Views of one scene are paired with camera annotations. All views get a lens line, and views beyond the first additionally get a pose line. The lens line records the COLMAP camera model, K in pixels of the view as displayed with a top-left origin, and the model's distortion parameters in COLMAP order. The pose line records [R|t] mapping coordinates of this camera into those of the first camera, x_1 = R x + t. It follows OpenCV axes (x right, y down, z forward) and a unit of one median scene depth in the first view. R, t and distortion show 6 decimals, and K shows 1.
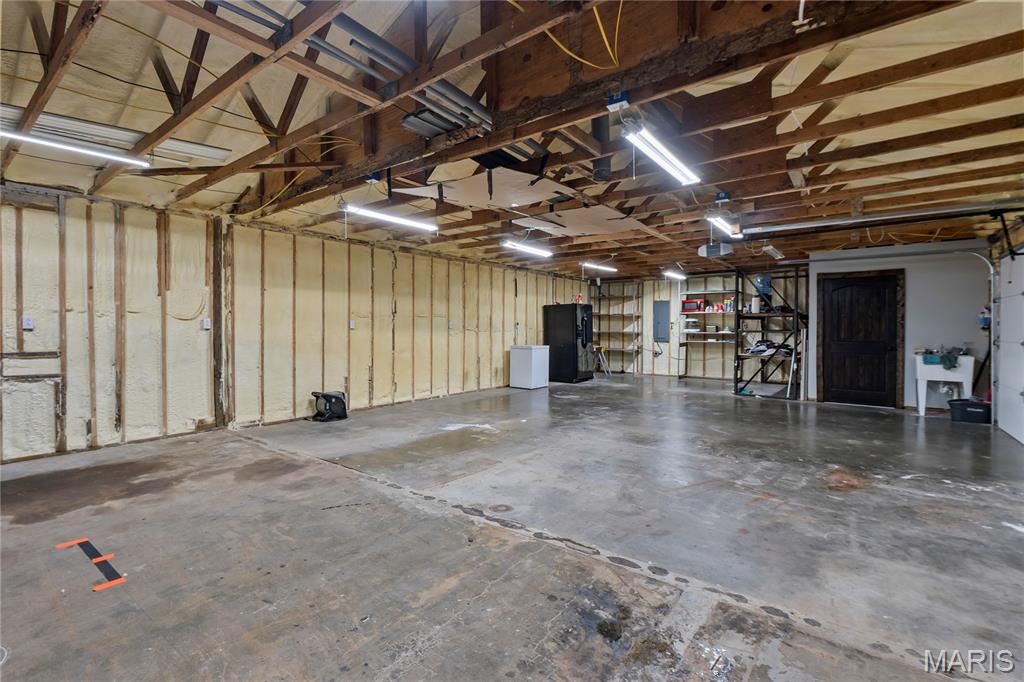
lens RADIAL K [[493.0, 0, 509.8], [0, 493.0, 331.6], [0, 0, 1]] dist [-0.003173, 0.001052]
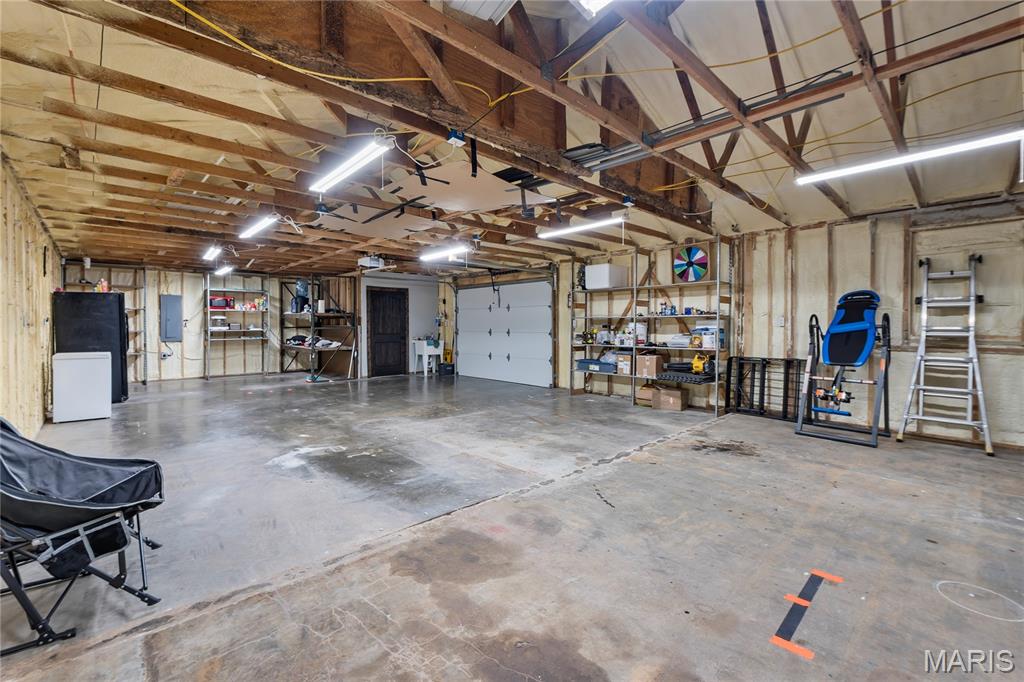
lens RADIAL K [[445.9, 0, 477.2], [0, 445.9, 331.3], [0, 0, 1]] dist [-0.004397, -0.000191]
pose [[0.158430, -0.016988, 0.987224, -1.124983], [0.008264, 0.999840, 0.015879, -0.015530], [-0.987336, 0.005643, 0.158545, 0.960169]]
